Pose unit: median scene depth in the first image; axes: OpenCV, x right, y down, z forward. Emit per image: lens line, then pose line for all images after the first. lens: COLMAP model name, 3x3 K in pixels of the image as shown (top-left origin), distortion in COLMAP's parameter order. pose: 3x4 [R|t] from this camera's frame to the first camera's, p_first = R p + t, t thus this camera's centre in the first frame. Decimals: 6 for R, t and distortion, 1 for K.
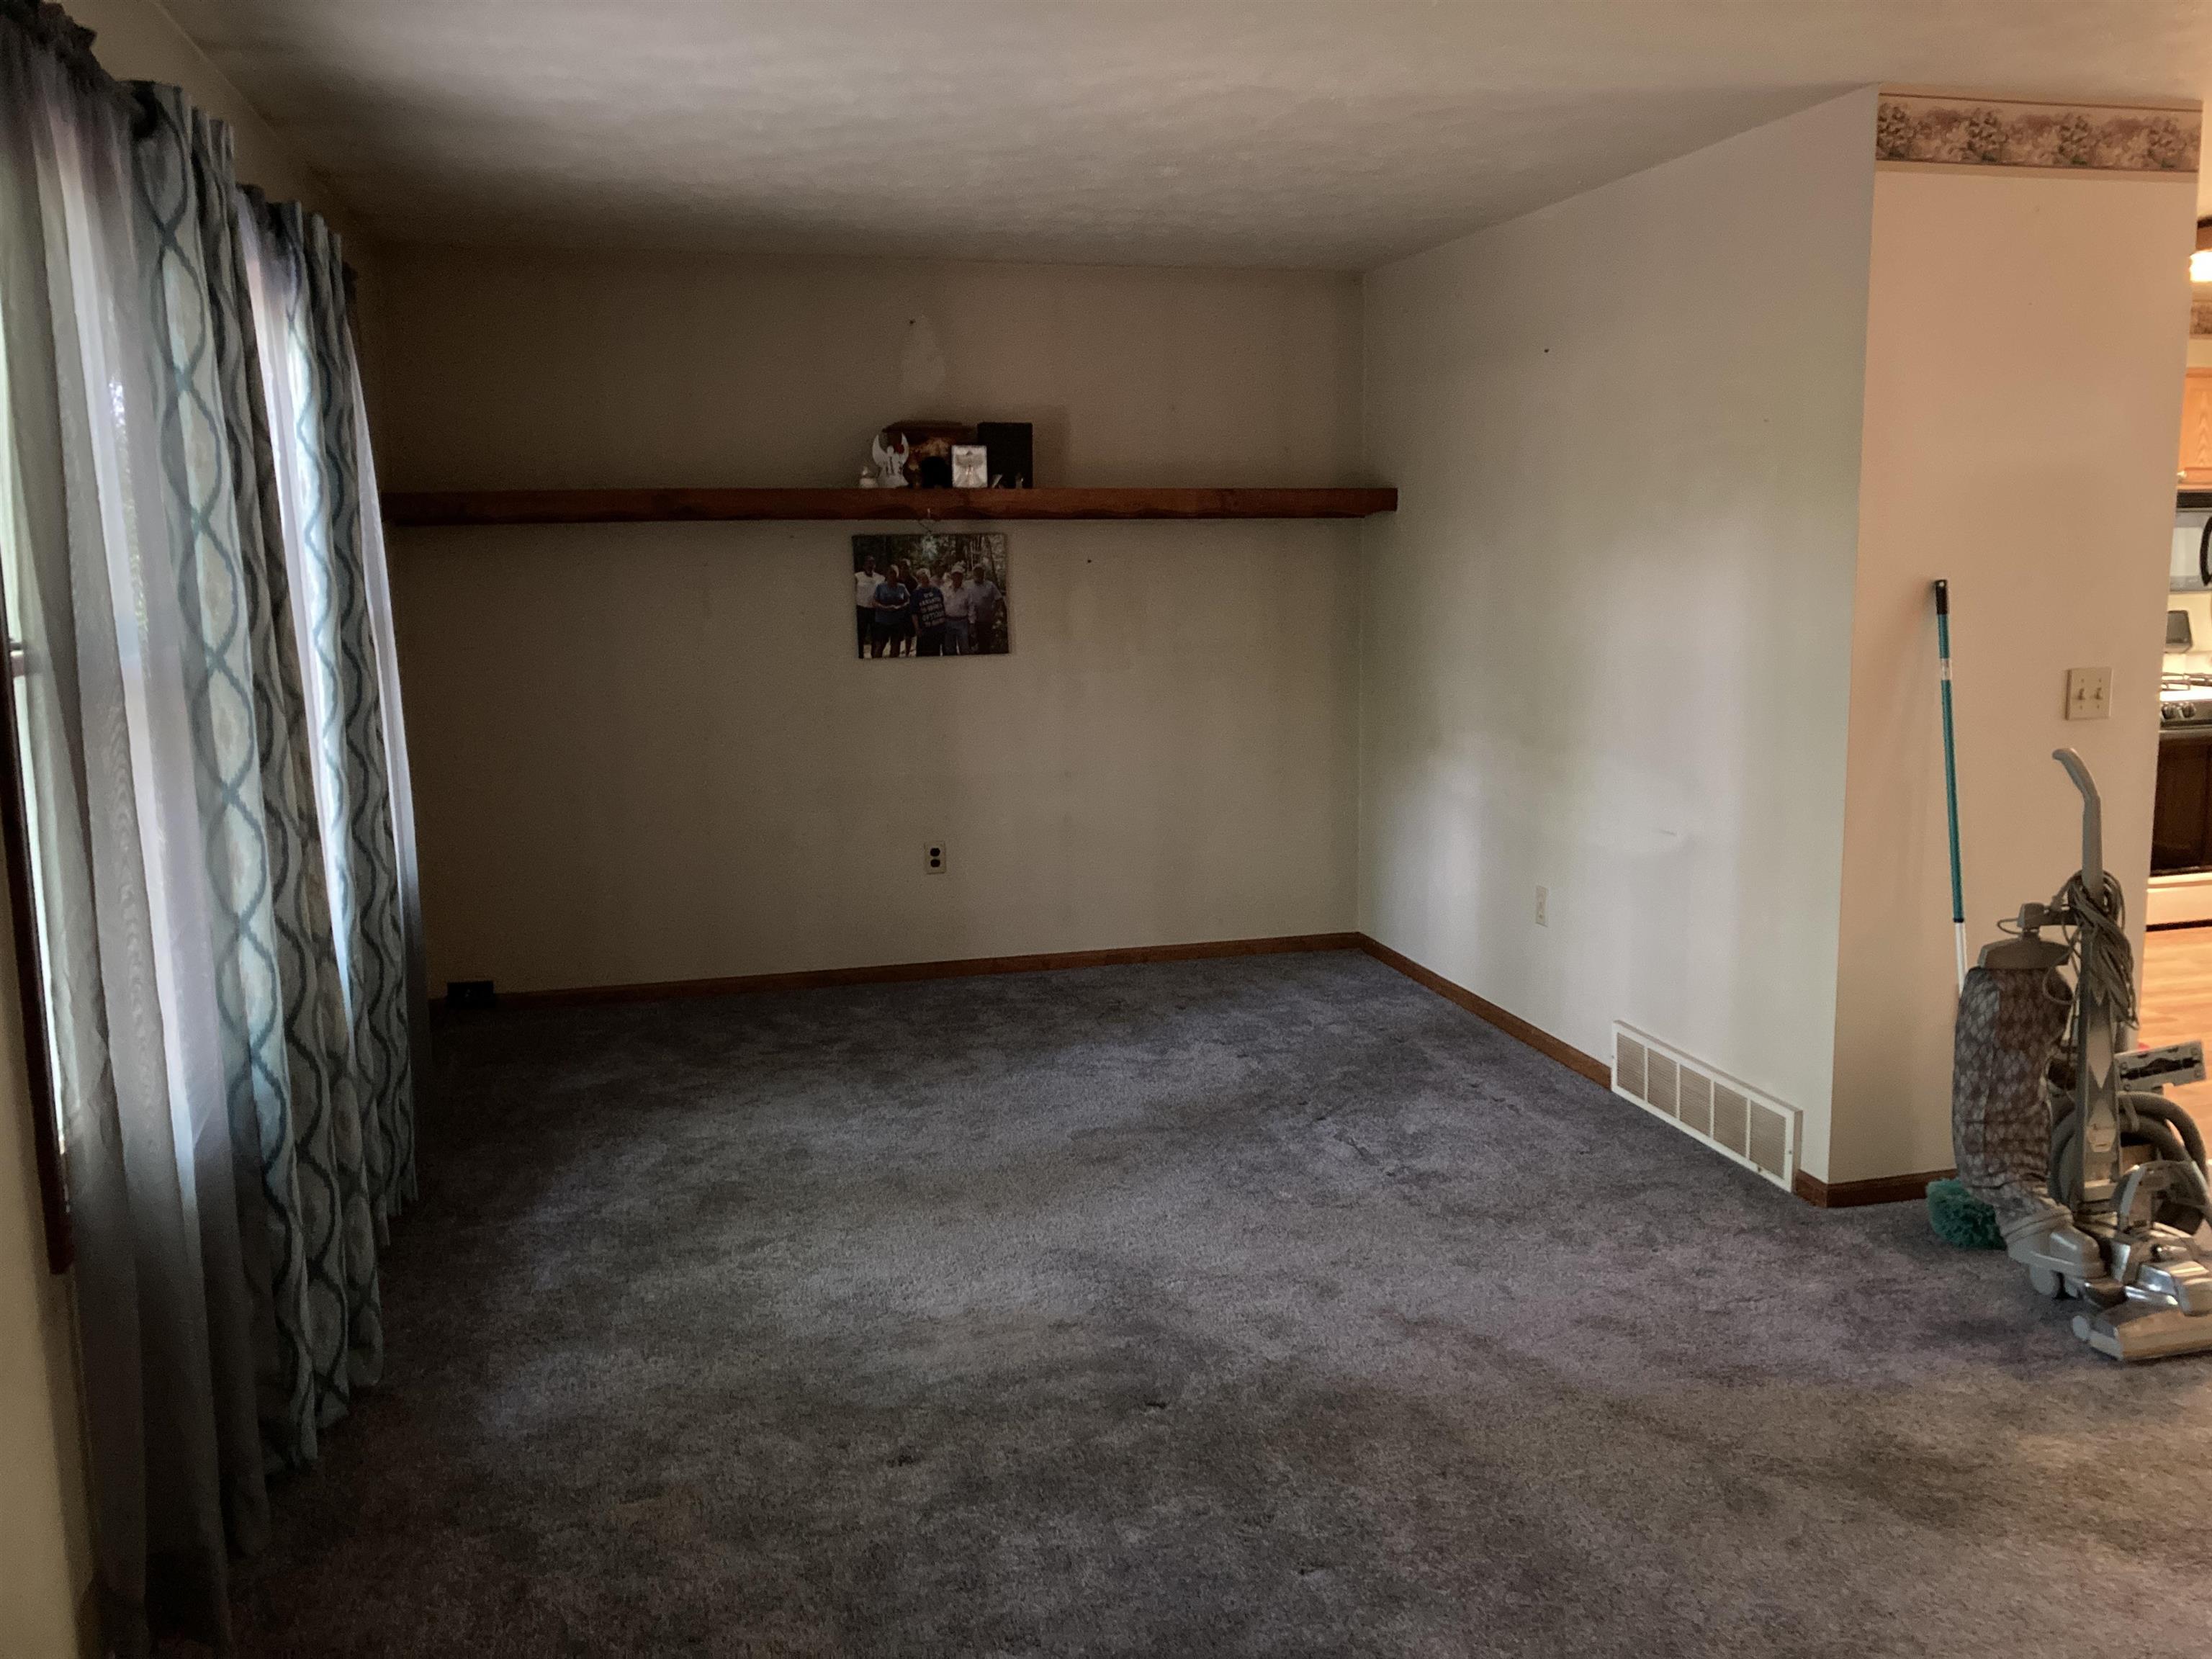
lens RADIAL K [[1808.0, 0, 1106.3], [0, 1808.0, 824.6], [0, 0, 1]] dist [-0.003801, -0.005734]
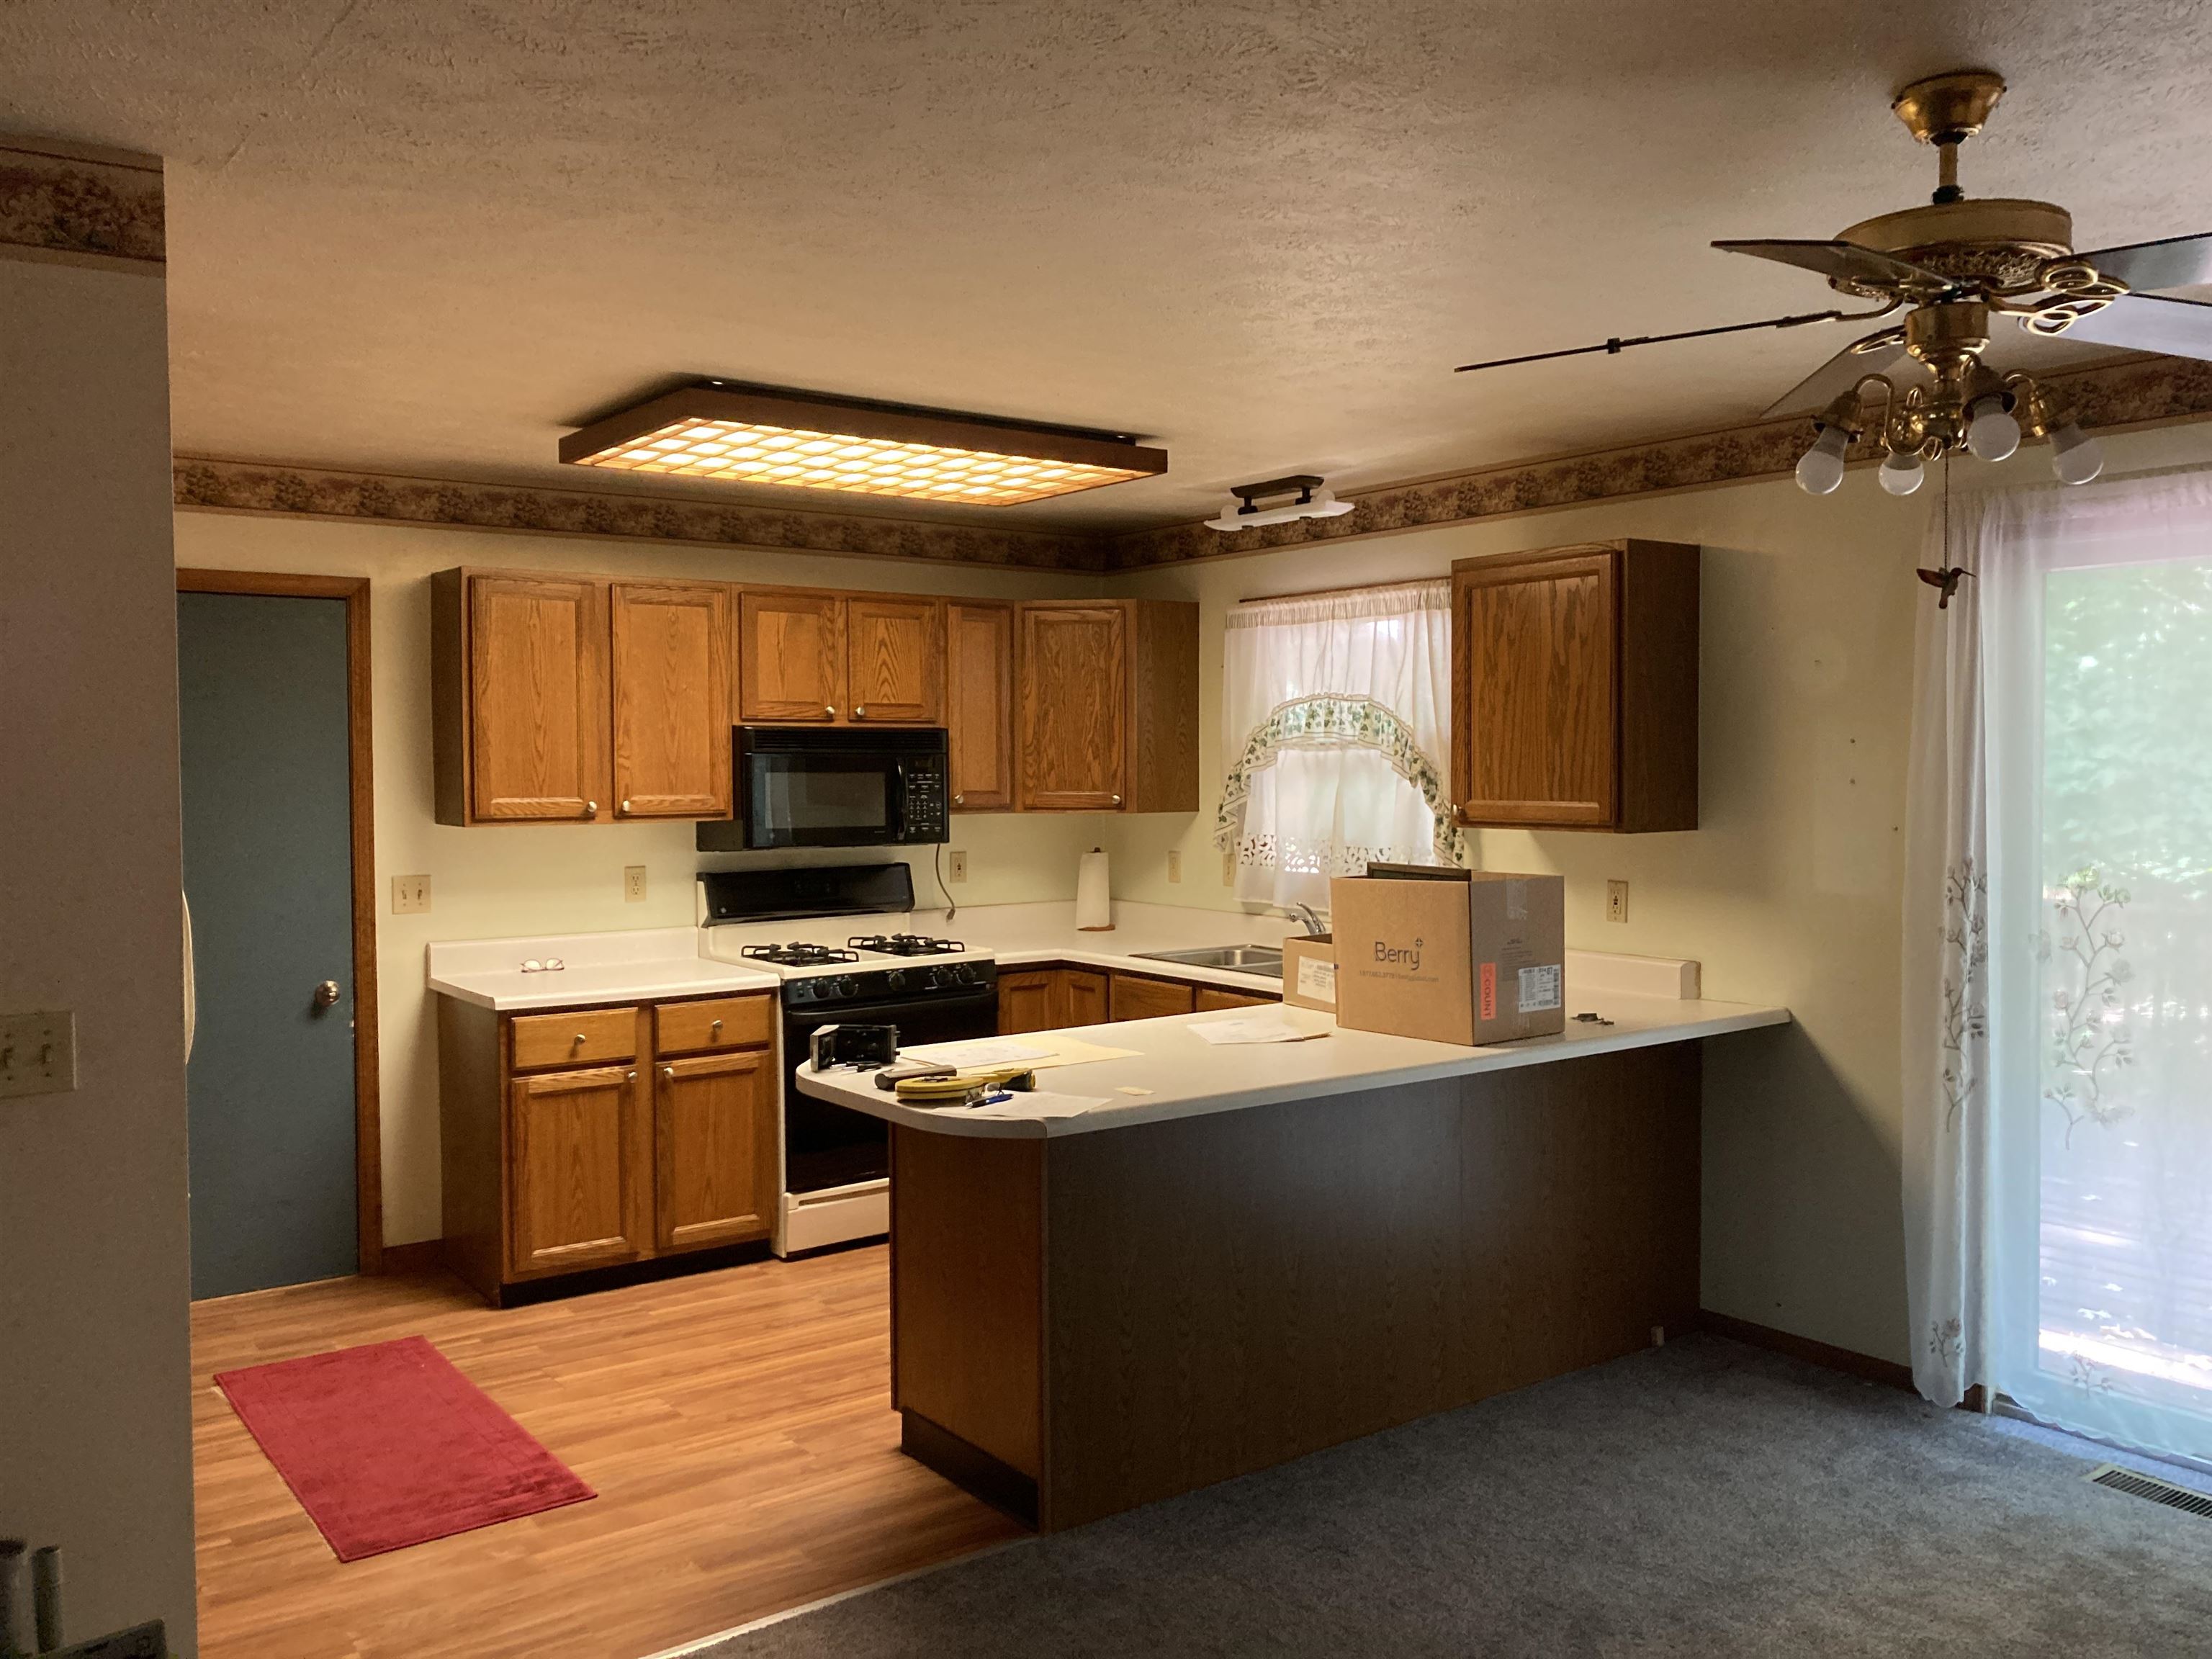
lens RADIAL K [[1808.0, 0, 1107.5], [0, 1808.0, 832.0], [0, 0, 1]] dist [-0.003801, -0.005734]
pose [[0.925577, 0.016646, 0.378194, 0.639437], [0.023343, 0.994622, -0.100905, -0.075918], [-0.377840, 0.102223, 0.920211, 0.268626]]
